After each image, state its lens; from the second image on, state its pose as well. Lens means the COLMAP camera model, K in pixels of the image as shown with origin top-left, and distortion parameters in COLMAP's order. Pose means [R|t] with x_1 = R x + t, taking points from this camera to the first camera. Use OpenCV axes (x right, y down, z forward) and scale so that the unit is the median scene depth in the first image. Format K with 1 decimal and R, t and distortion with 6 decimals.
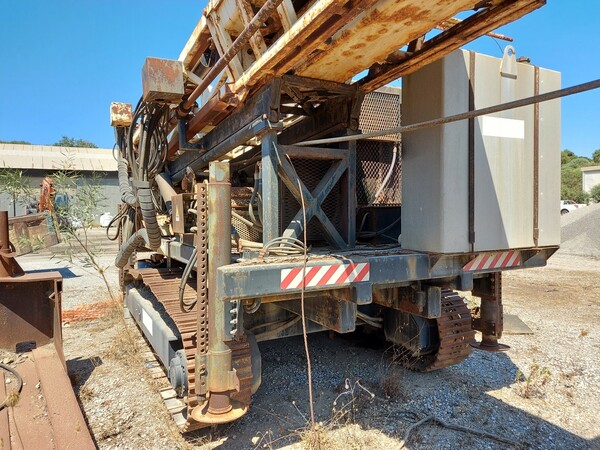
lens RADIAL K [[431.3, 0, 306.8], [0, 431.3, 225.3], [0, 0, 1]] dist [0.097465, -0.108337]
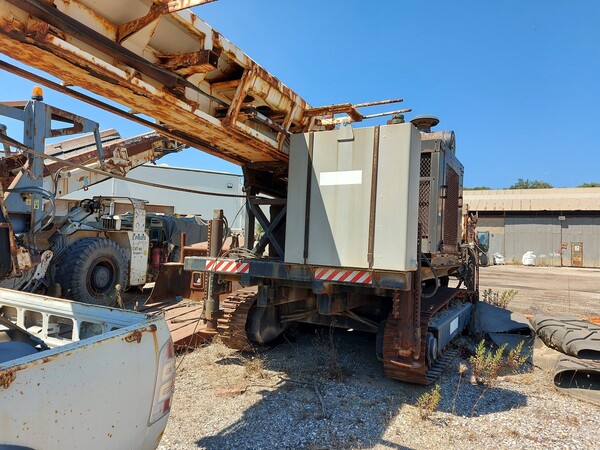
lens RADIAL K [[431.3, 0, 306.8], [0, 431.3, 225.3], [0, 0, 1]] dist [0.097465, -0.108337]
pose [[0.557090, 0.000049, -0.830452, 1.466849], [-0.075034, 0.995913, -0.050275, 0.002527], [0.827056, 0.090320, 0.554816, 0.169786]]
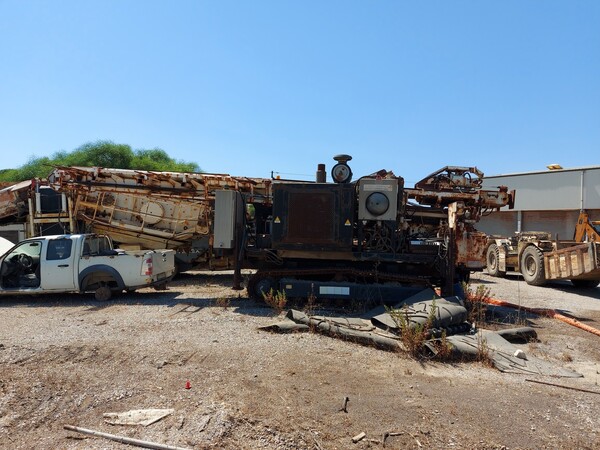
lens RADIAL K [[431.3, 0, 306.8], [0, 431.3, 225.3], [0, 0, 1]] dist [0.097465, -0.108337]
pose [[-0.588476, -0.018235, -0.808309, 2.739037], [-0.043034, 0.999035, 0.008792, -0.168019], [0.807369, 0.039959, -0.588693, 3.429573]]
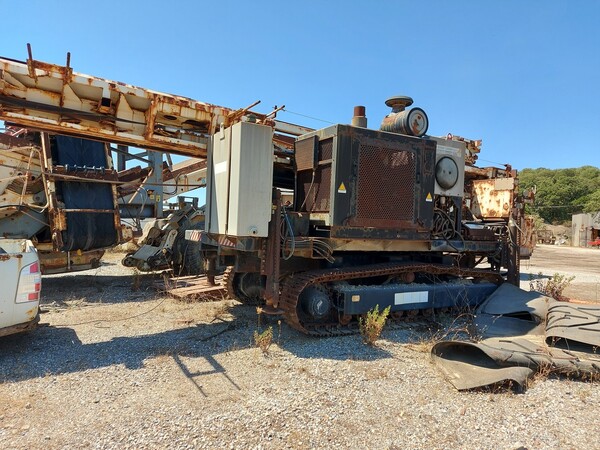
lens RADIAL K [[431.3, 0, 306.8], [0, 431.3, 225.3], [0, 0, 1]] dist [0.097465, -0.108337]
pose [[0.033723, 0.015739, -0.999307, 2.197524], [-0.067571, 0.997624, 0.013432, -0.028886], [0.997144, 0.067072, 0.034707, 1.266746]]
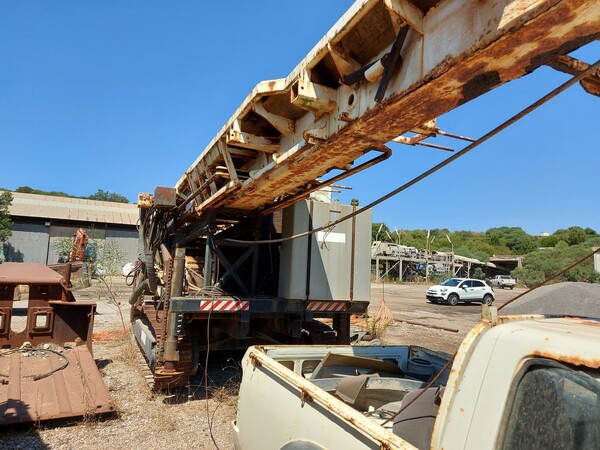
lens RADIAL K [[432.0, 0, 309.3], [0, 432.0, 230.3], [0, 0, 1]] dist [0.049436, -0.003297]
pose [[0.997402, 0.056305, -0.044925, 0.420280], [-0.061605, 0.989996, -0.126939, -0.002461], [0.037328, 0.129377, 0.990893, -0.883601]]
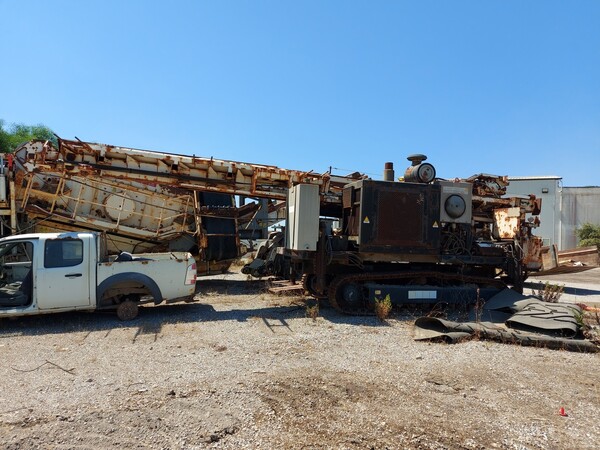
lens RADIAL K [[430.1, 0, 304.1], [0, 430.1, 224.9], [0, 0, 1]] dist [0.104131, -0.121252]
pose [[-0.234801, -0.029266, -0.971603, 3.221308], [-0.061772, 0.997976, -0.015132, -0.070932], [0.970079, 0.056465, -0.236133, 1.735808]]
